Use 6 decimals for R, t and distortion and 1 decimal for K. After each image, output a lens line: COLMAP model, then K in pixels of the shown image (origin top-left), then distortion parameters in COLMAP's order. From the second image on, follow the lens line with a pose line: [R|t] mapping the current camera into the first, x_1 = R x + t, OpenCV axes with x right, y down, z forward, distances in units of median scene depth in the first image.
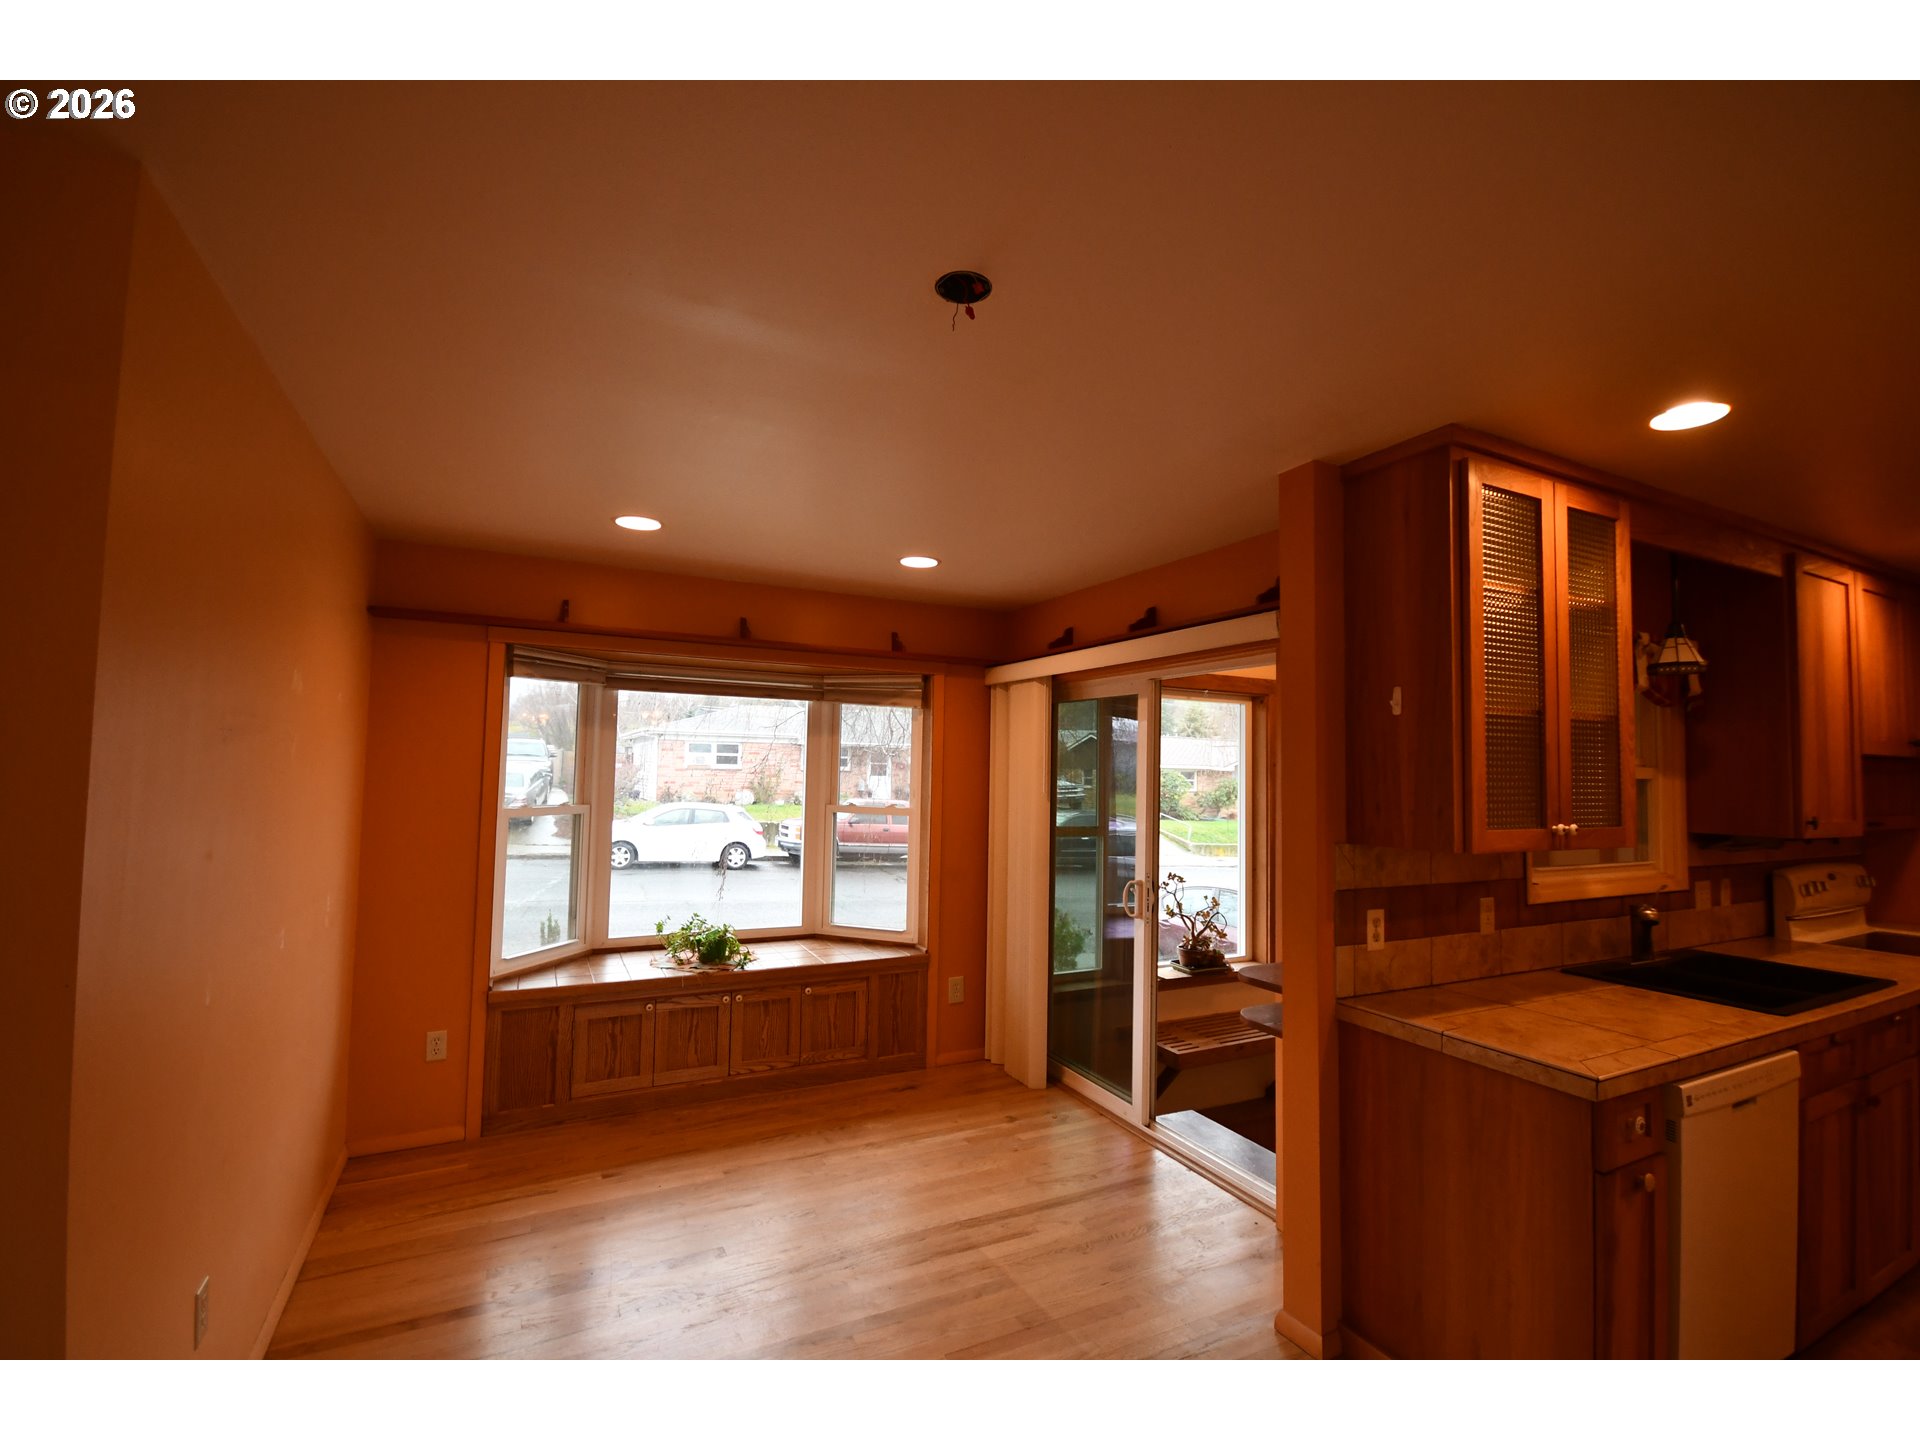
lens RADIAL K [[843.0, 0, 948.1], [0, 843.0, 726.7], [0, 0, 1]] dist [0.011434, -0.011450]
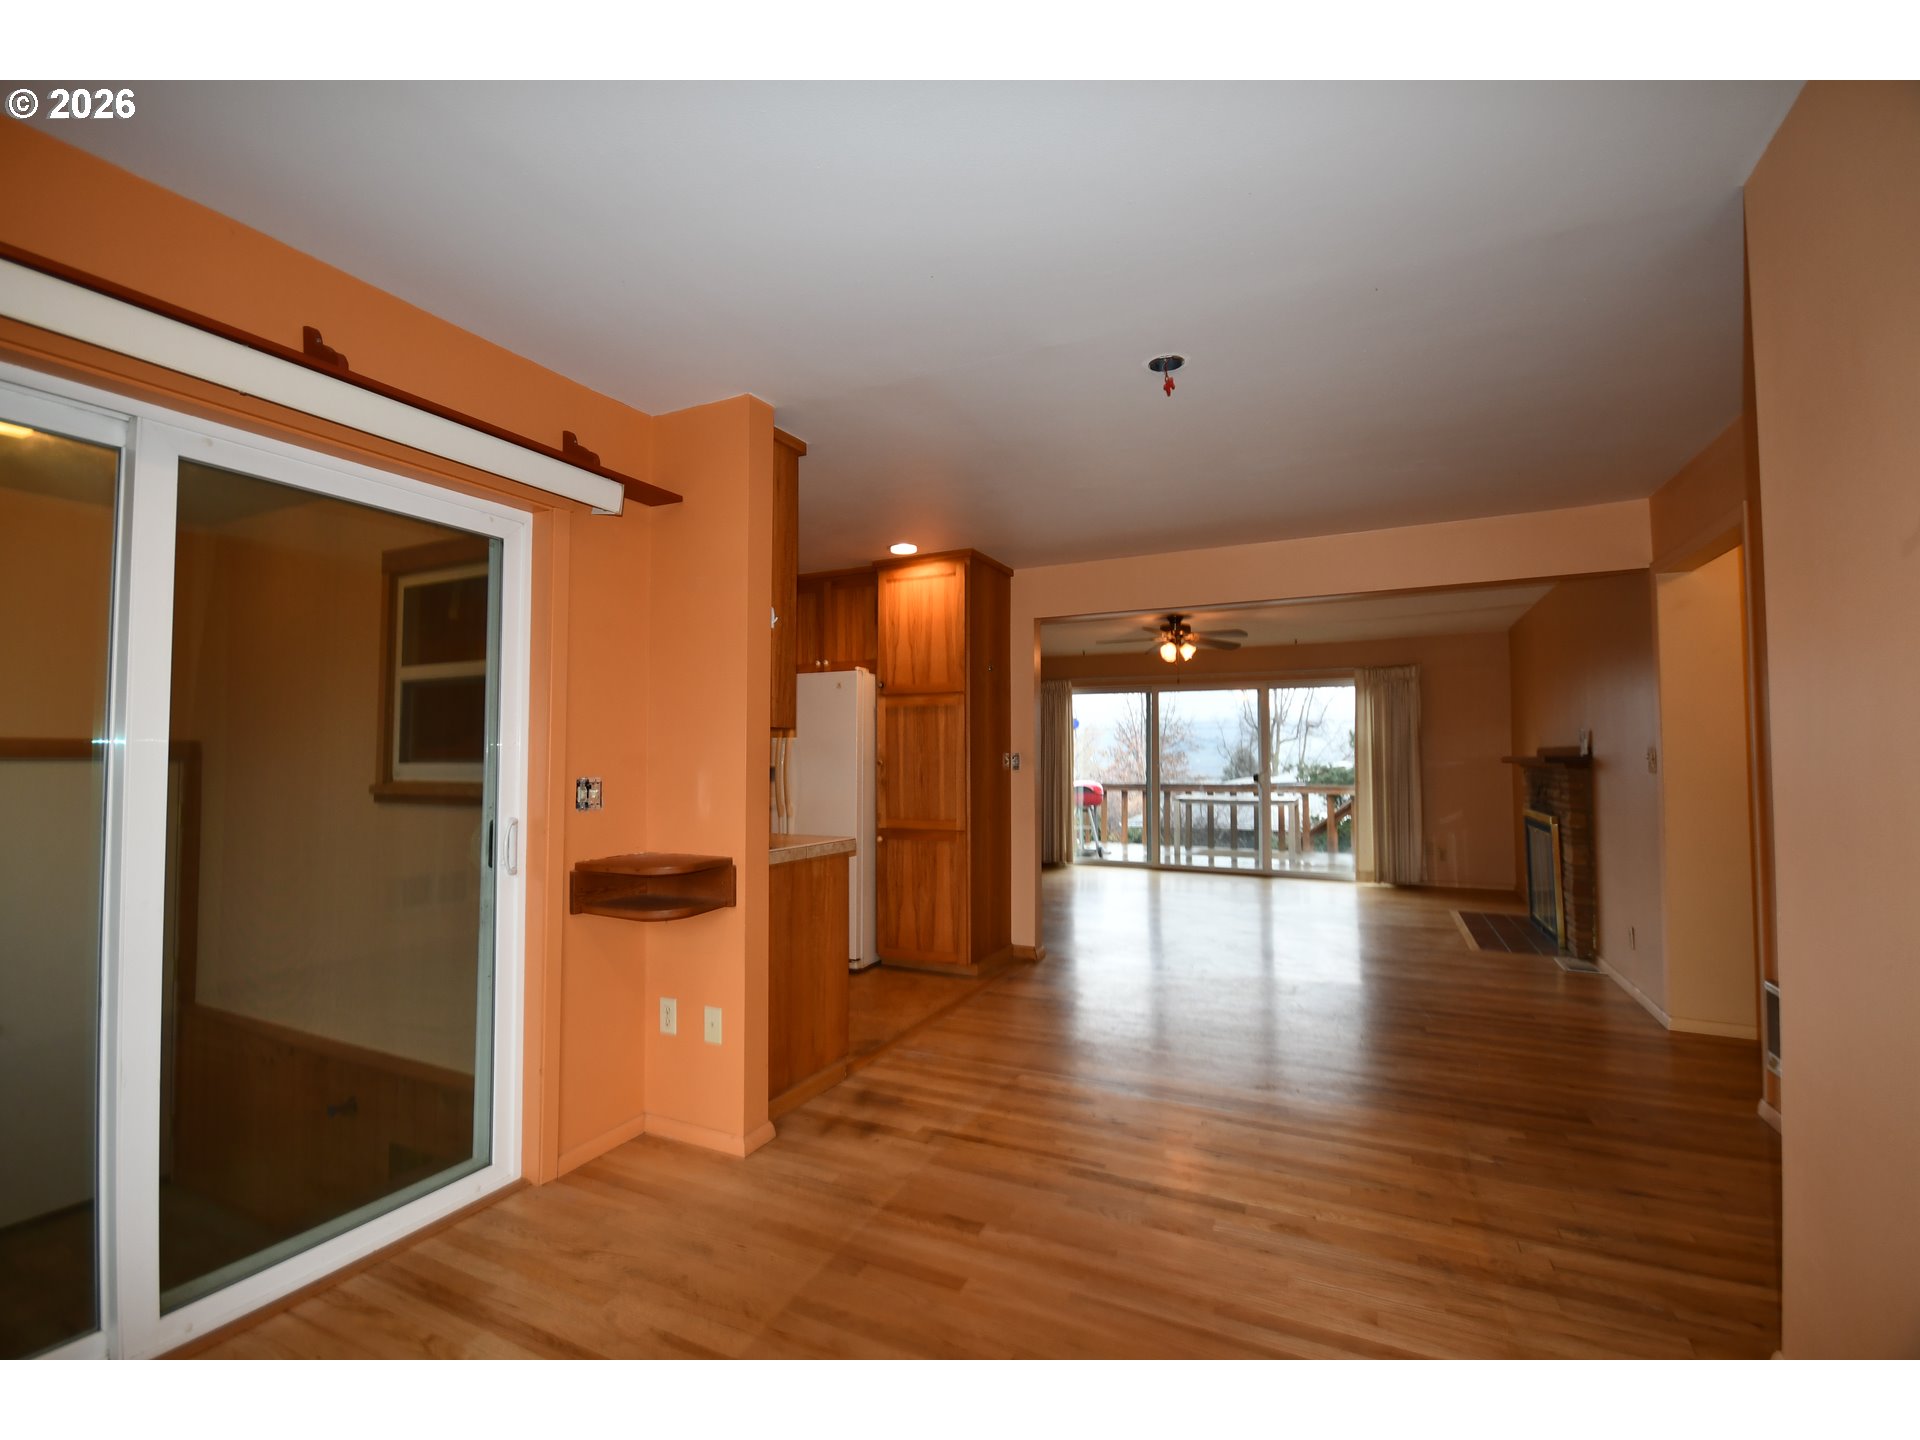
lens RADIAL K [[843.0, 0, 959.4], [0, 843.0, 731.7], [0, 0, 1]] dist [0.011434, -0.011450]
pose [[-0.607491, 0.010044, 0.794263, -0.415236], [-0.048801, 0.997559, -0.049941, 0.117825], [-0.792826, -0.069099, -0.605518, 0.913123]]
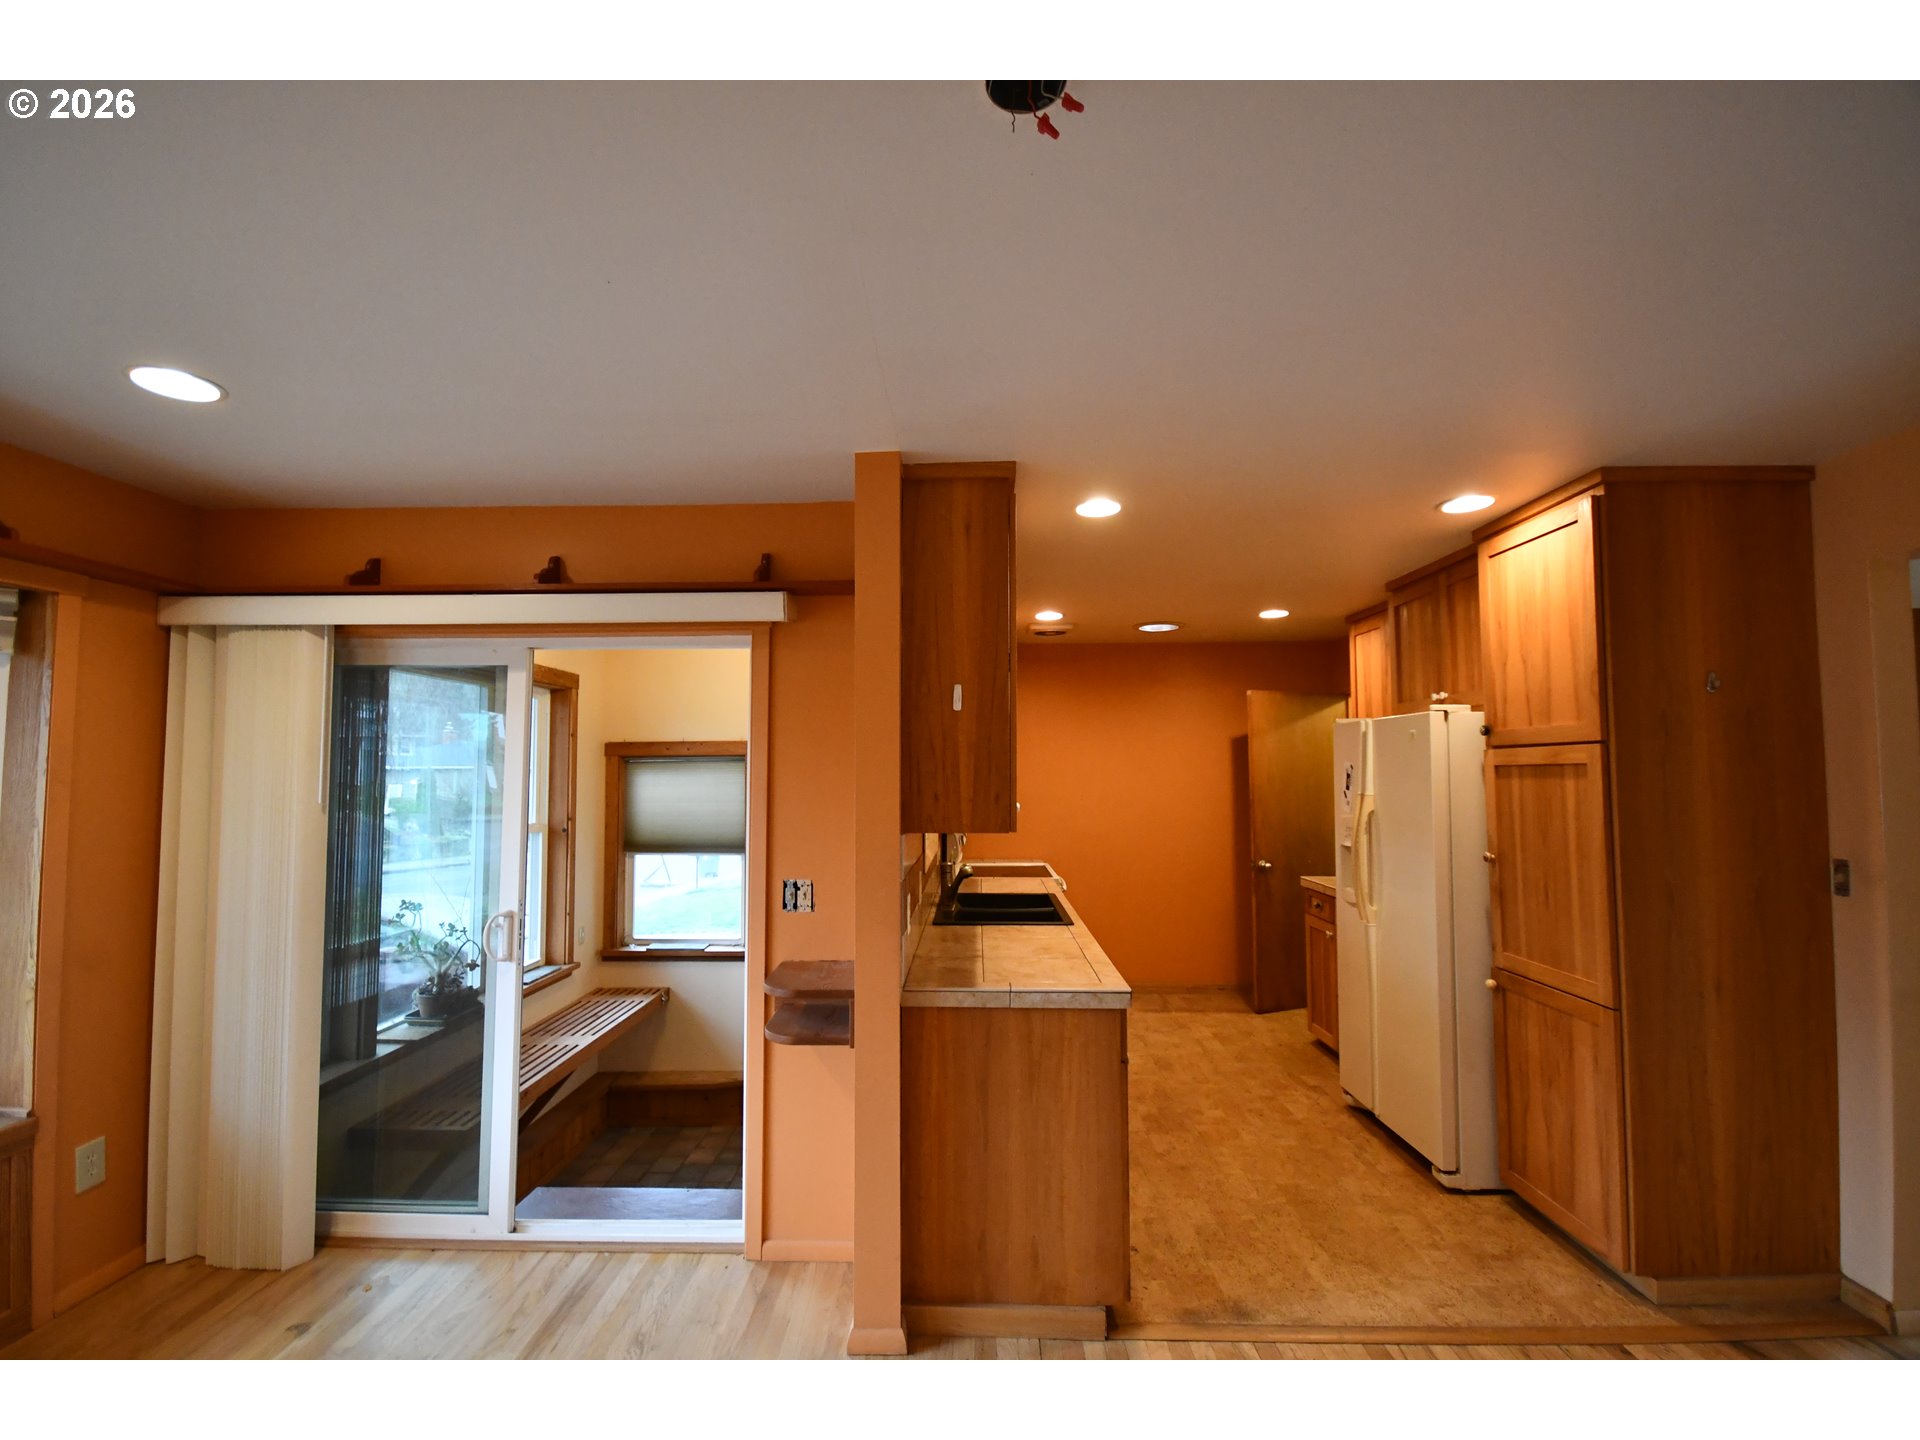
lens RADIAL K [[843.0, 0, 947.5], [0, 843.0, 726.4], [0, 0, 1]] dist [0.011434, -0.011450]
pose [[0.476918, 0.027960, 0.878503, -0.250426], [-0.034026, 0.999332, -0.013334, 0.012544], [-0.878289, -0.023532, 0.477550, 0.287864]]
